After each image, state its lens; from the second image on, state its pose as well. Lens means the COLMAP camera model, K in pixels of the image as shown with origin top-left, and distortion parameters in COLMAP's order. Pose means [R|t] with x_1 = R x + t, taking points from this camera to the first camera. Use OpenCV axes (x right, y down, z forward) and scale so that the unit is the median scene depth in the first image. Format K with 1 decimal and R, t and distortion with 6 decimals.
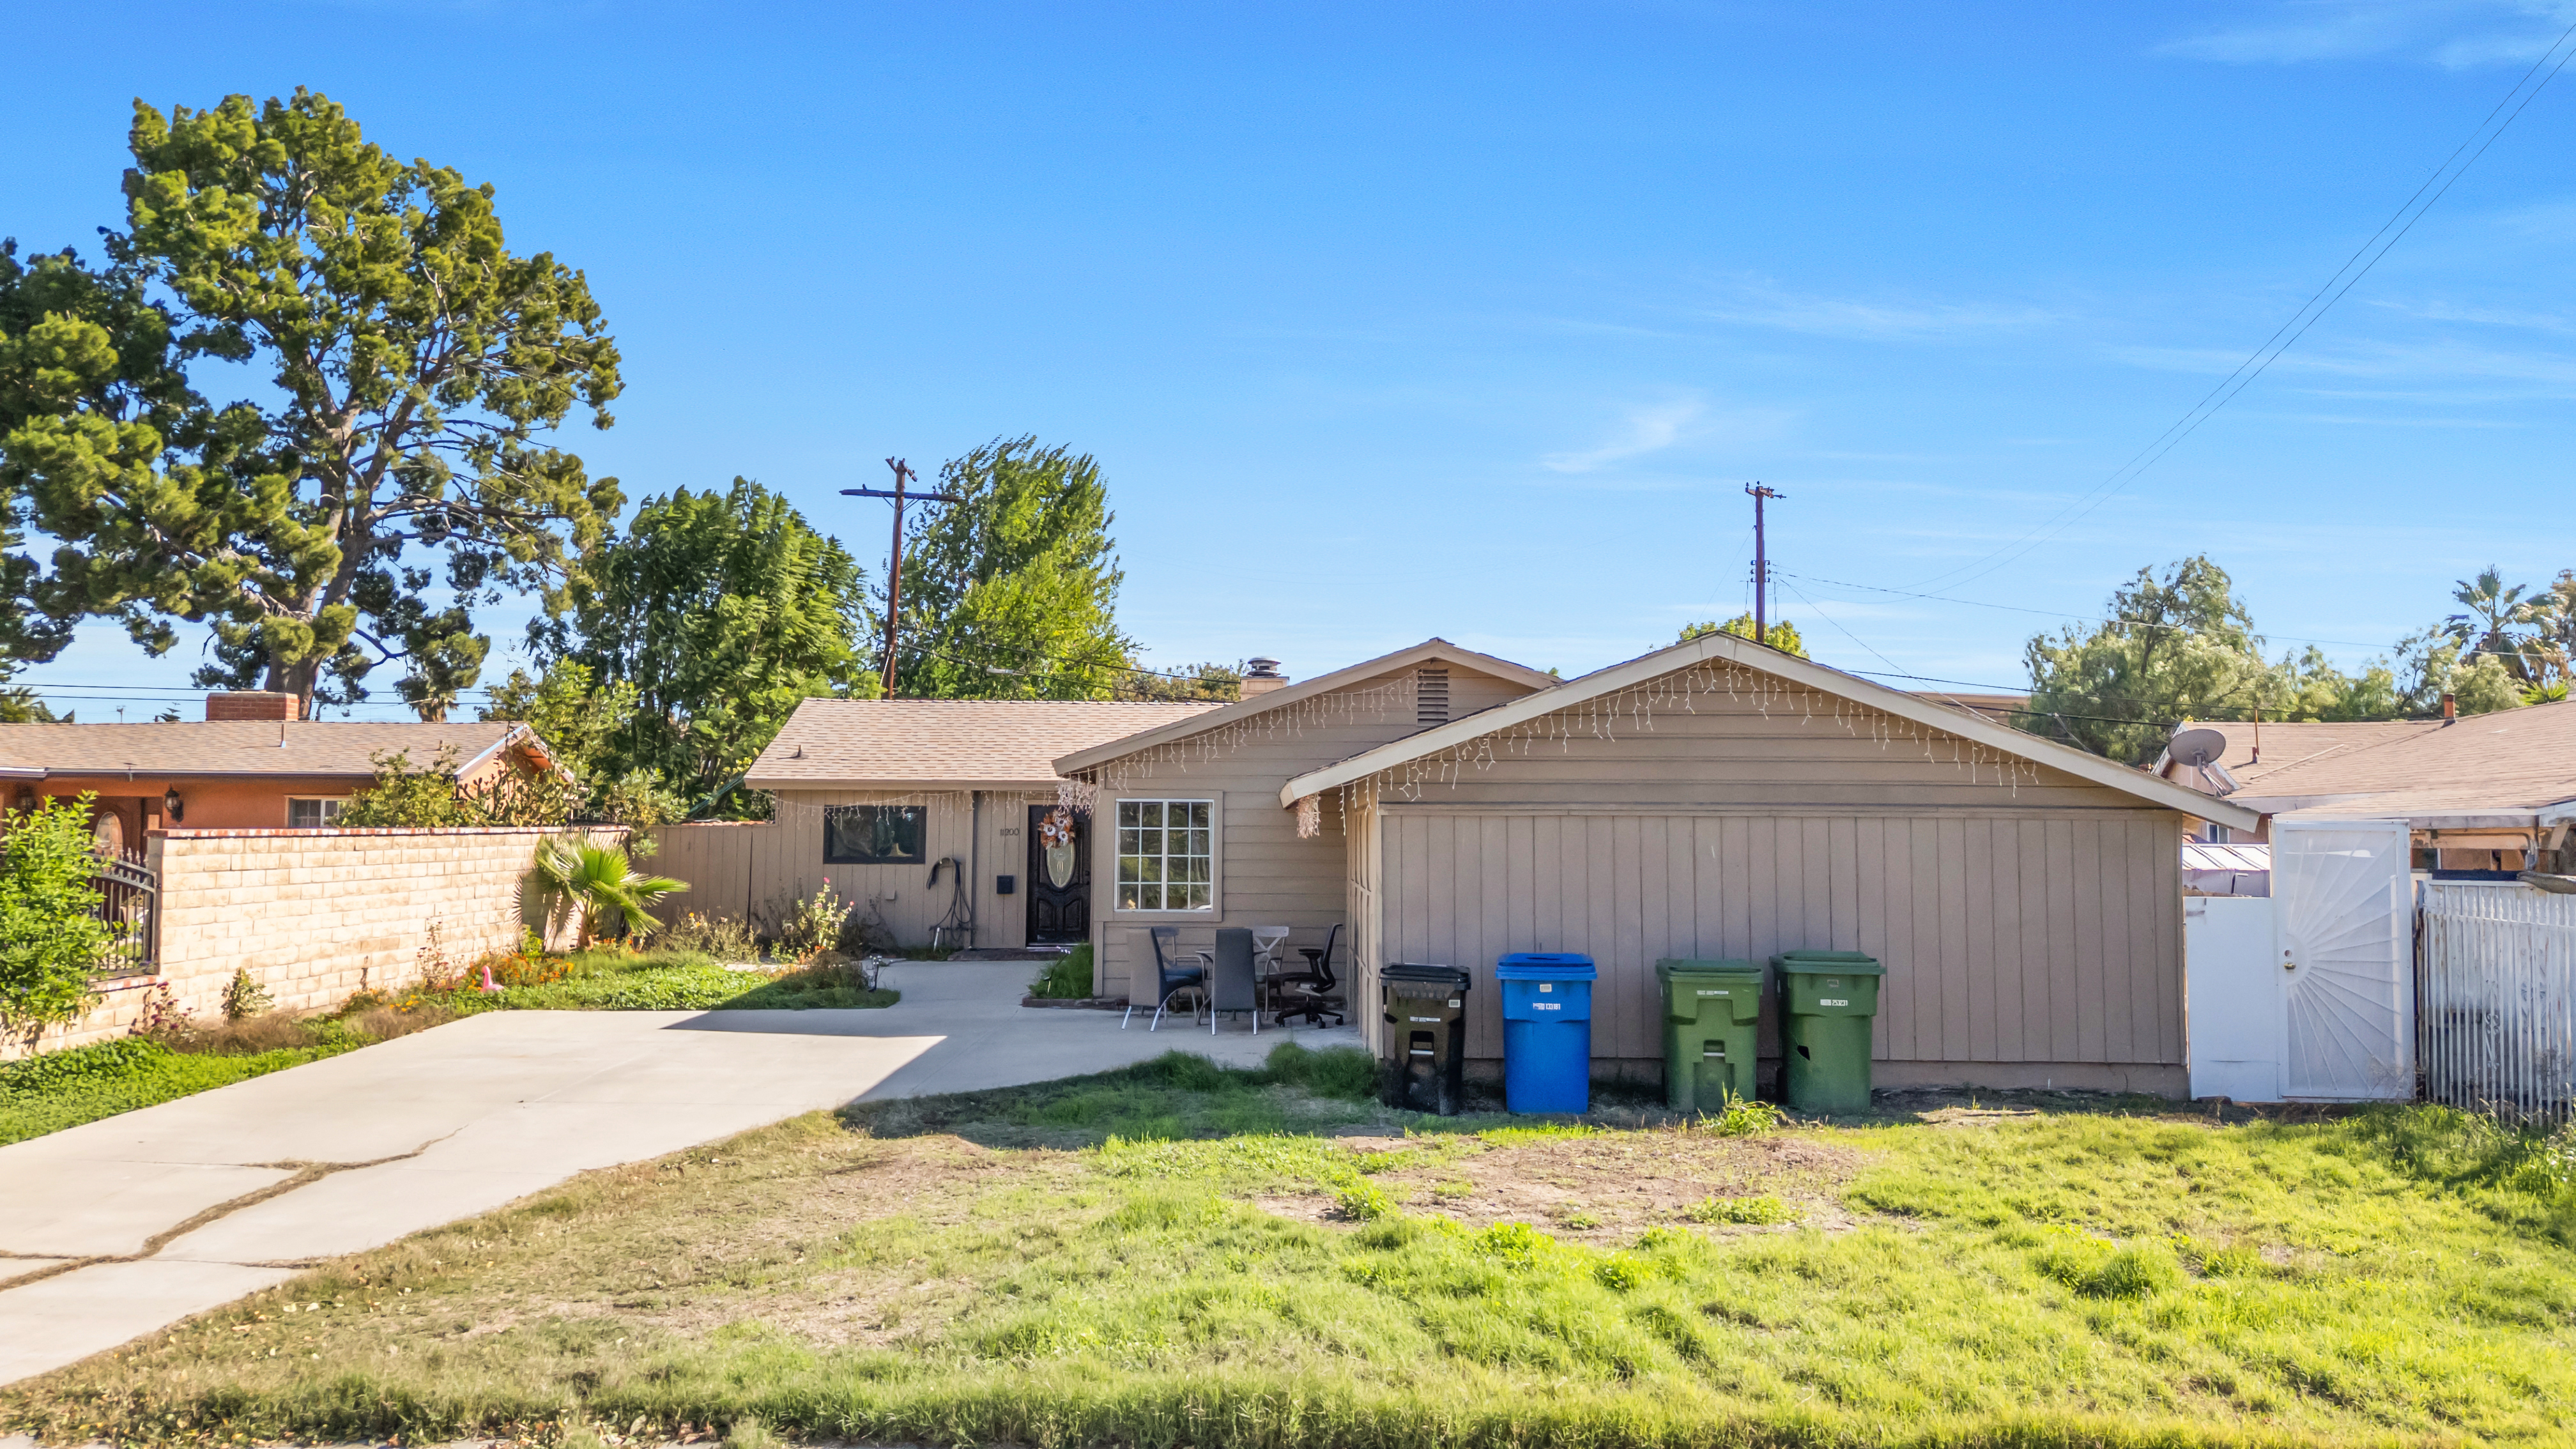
lens RADIAL K [[1887.8, 0, 1288.0], [0, 1887.8, 724.5], [0, 0, 1]] dist [0.088153, -0.092569]
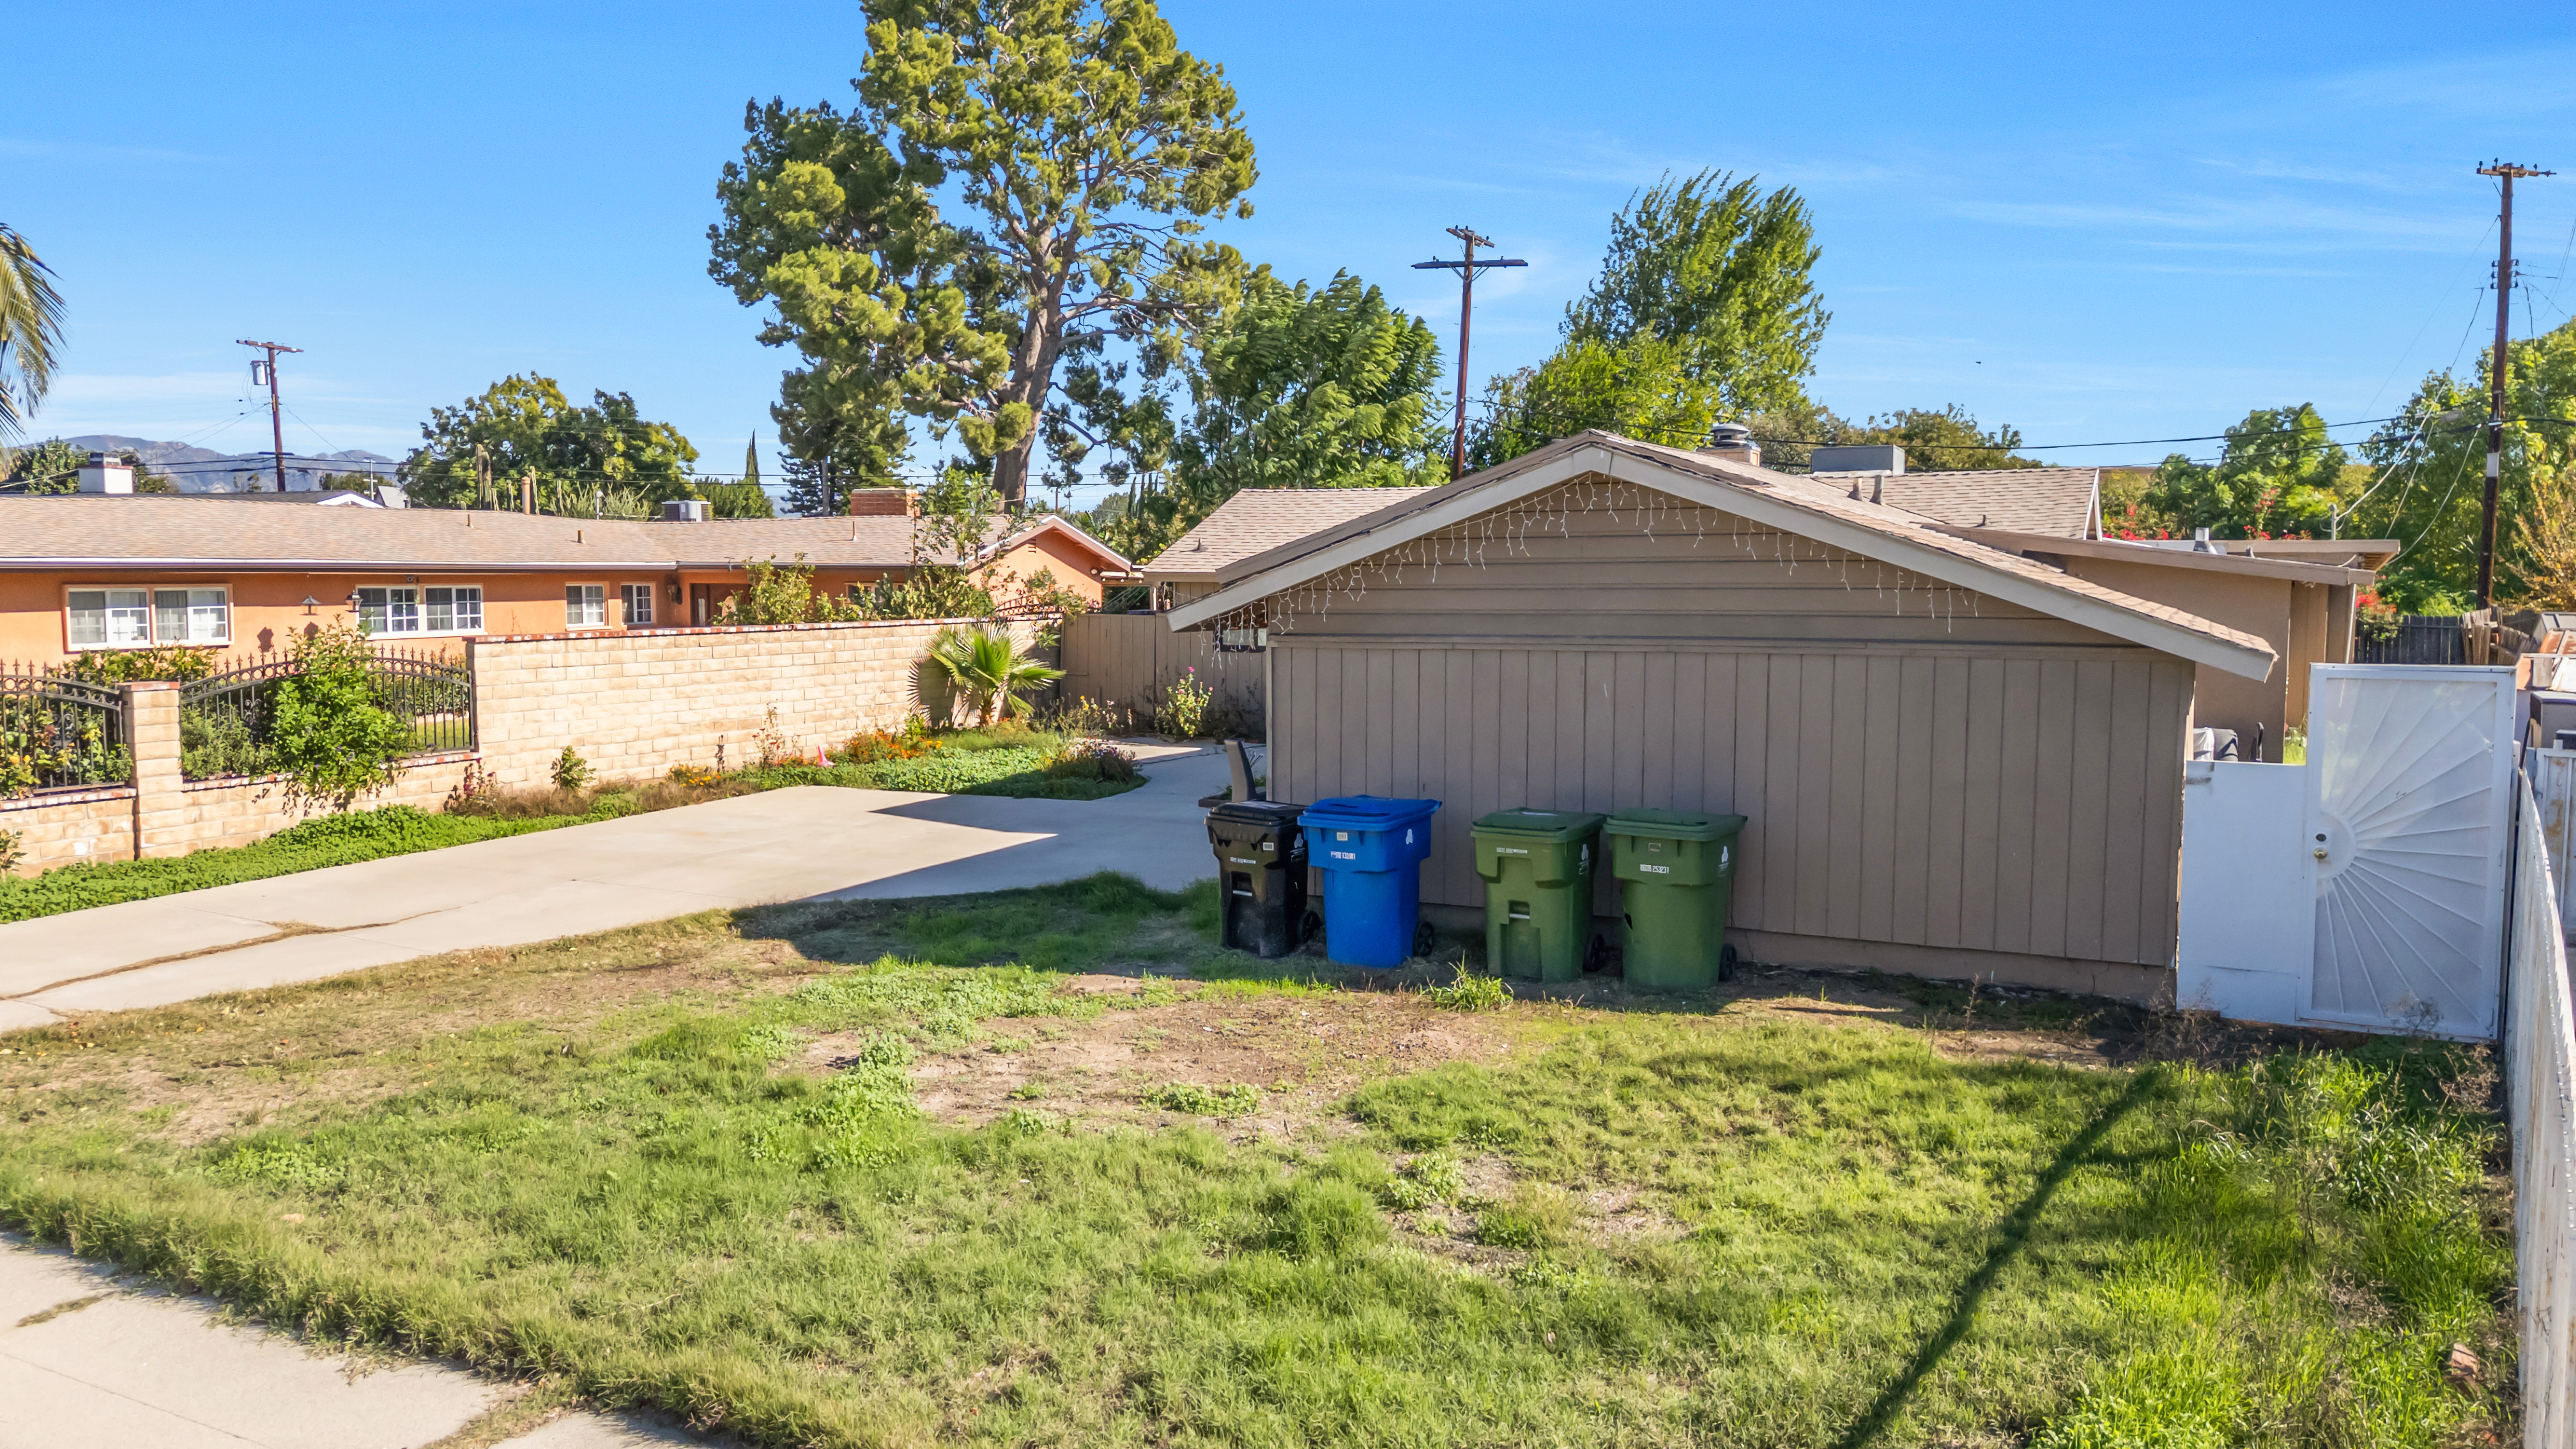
lens RADIAL K [[1891.1, 0, 1288.0], [0, 1891.1, 724.5], [0, 0, 1]] dist [0.128672, -0.187371]
pose [[0.896516, 0.030594, -0.441953, 0.358440], [0.028260, 0.991631, 0.125971, -0.024793], [0.442108, -0.125425, 0.888149, 0.103936]]
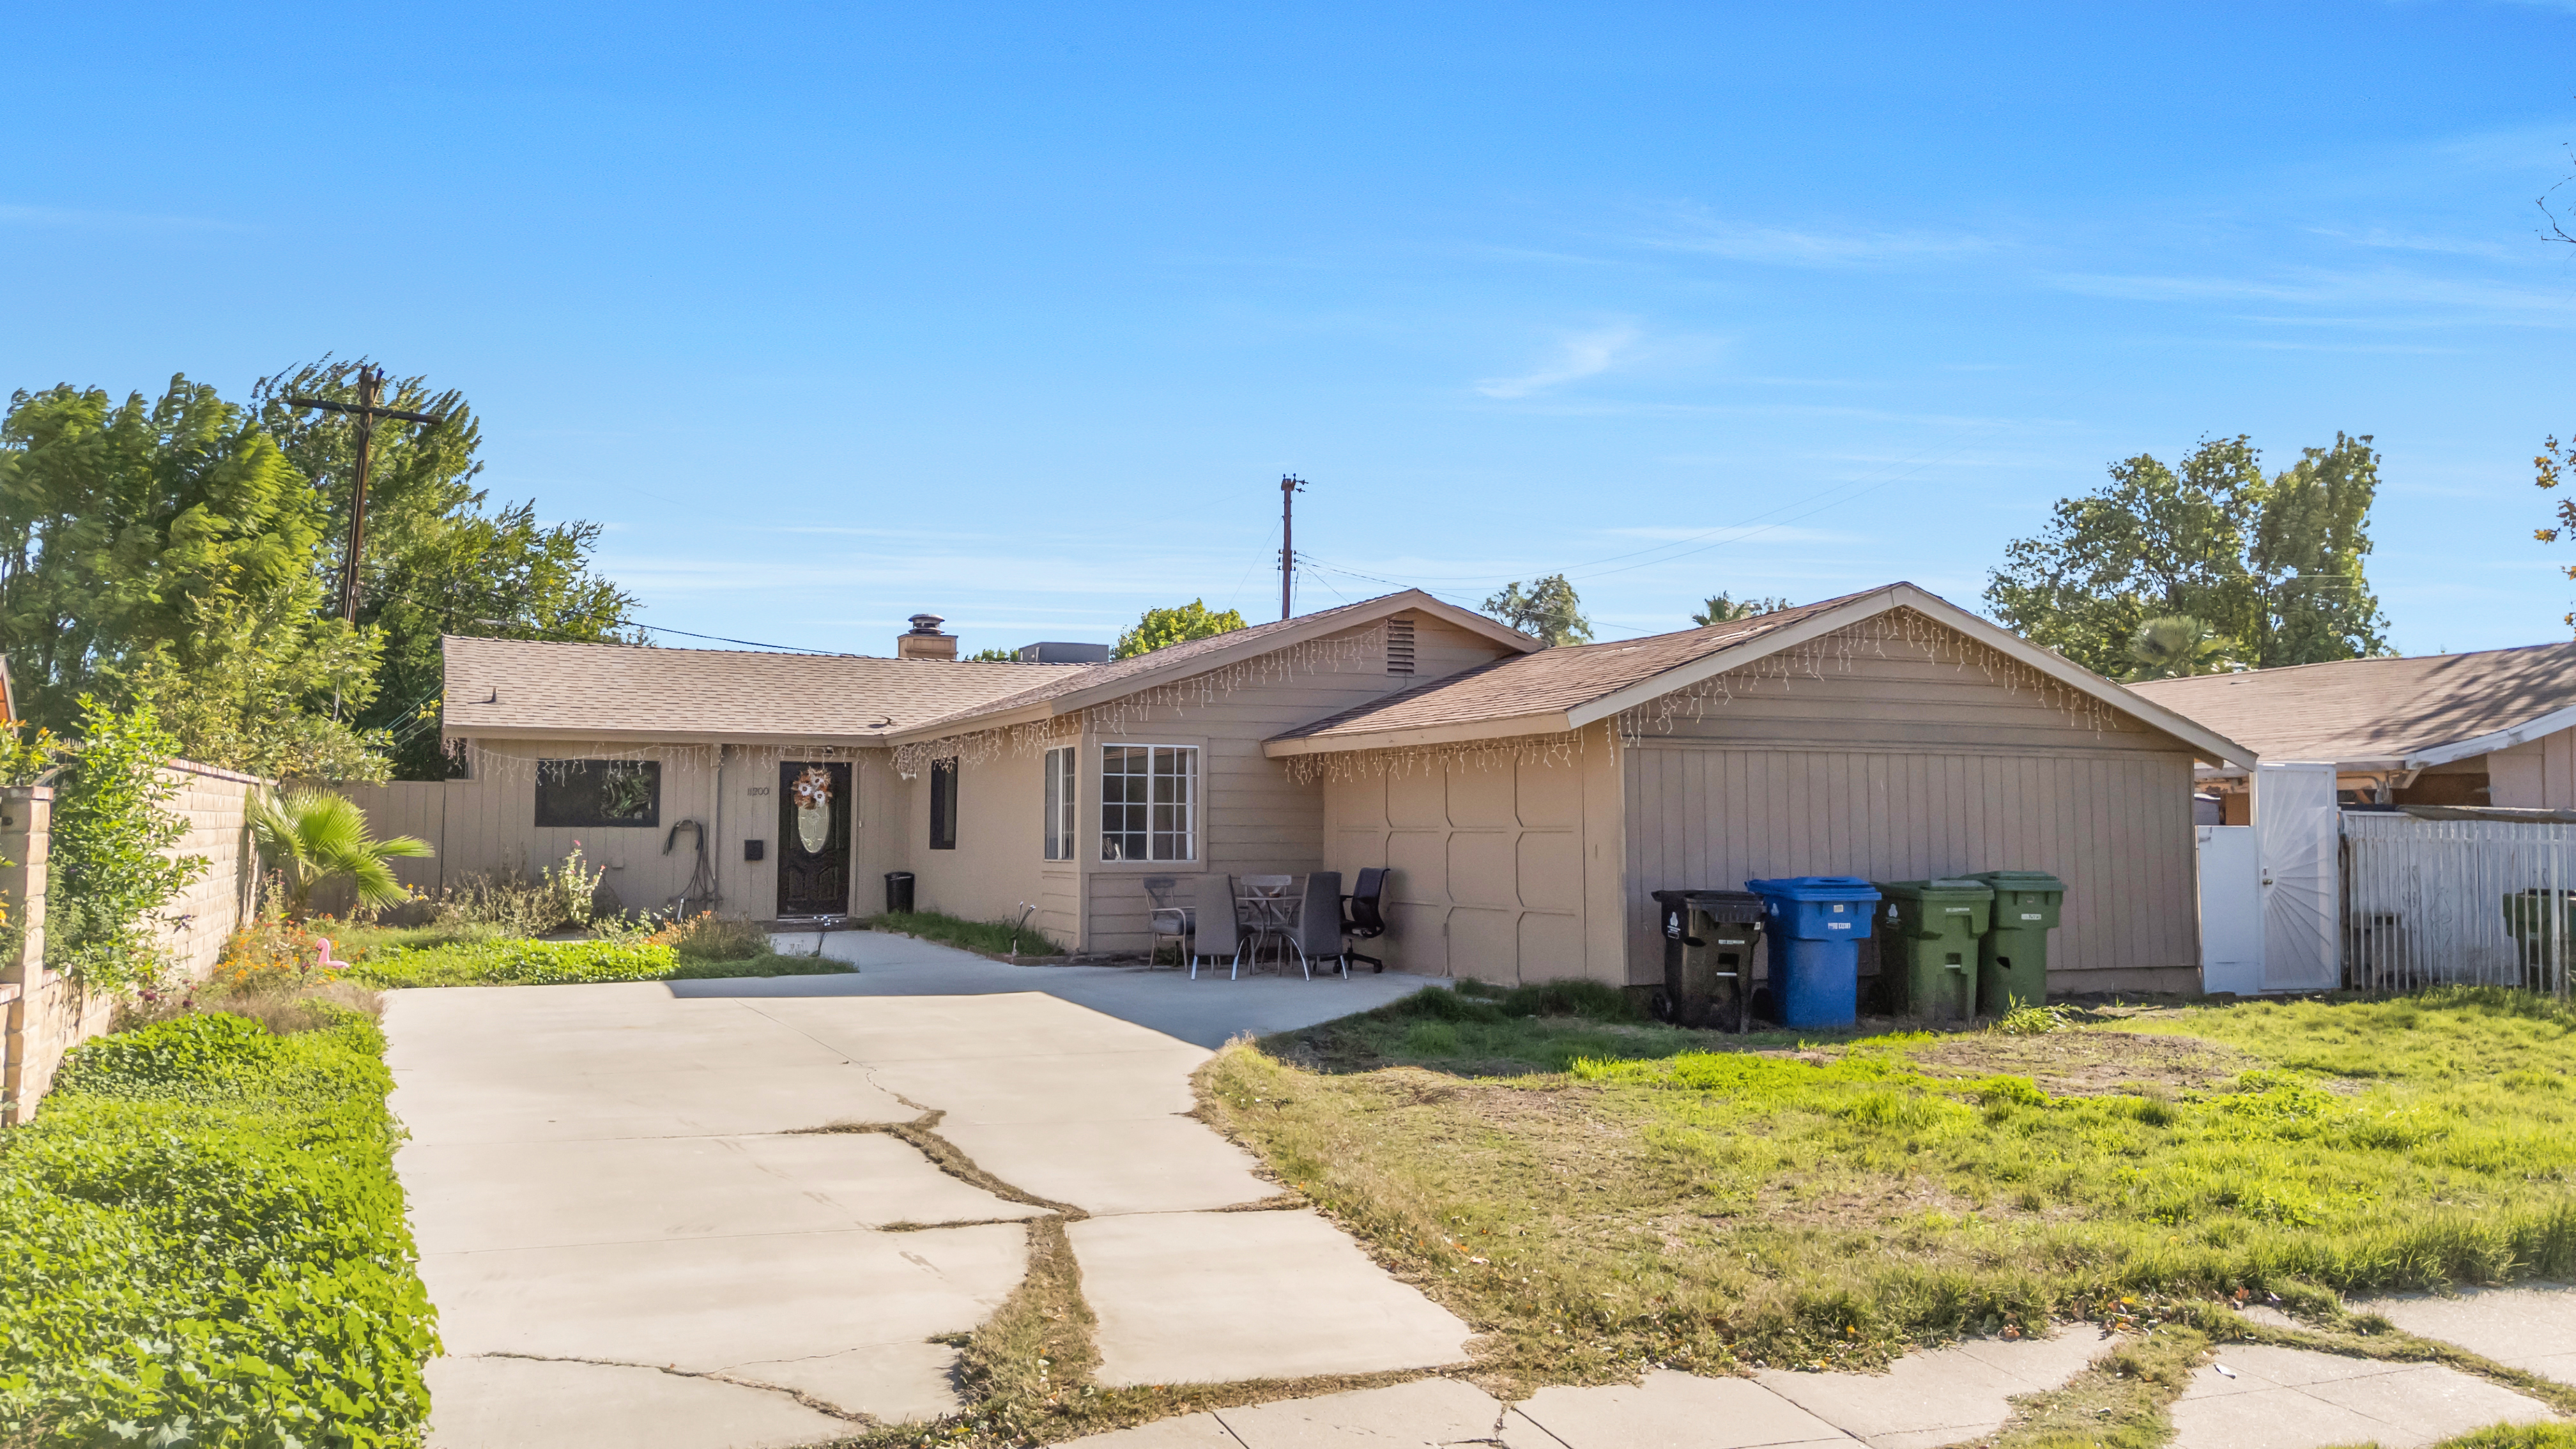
lens RADIAL K [[1887.8, 0, 1288.0], [0, 1887.8, 724.5], [0, 0, 1]] dist [0.088153, -0.092569]
pose [[0.914629, 0.019609, 0.403818, -0.391013], [-0.020545, 0.999787, -0.002014, 0.030302], [-0.403771, -0.006455, 0.914837, 0.103097]]
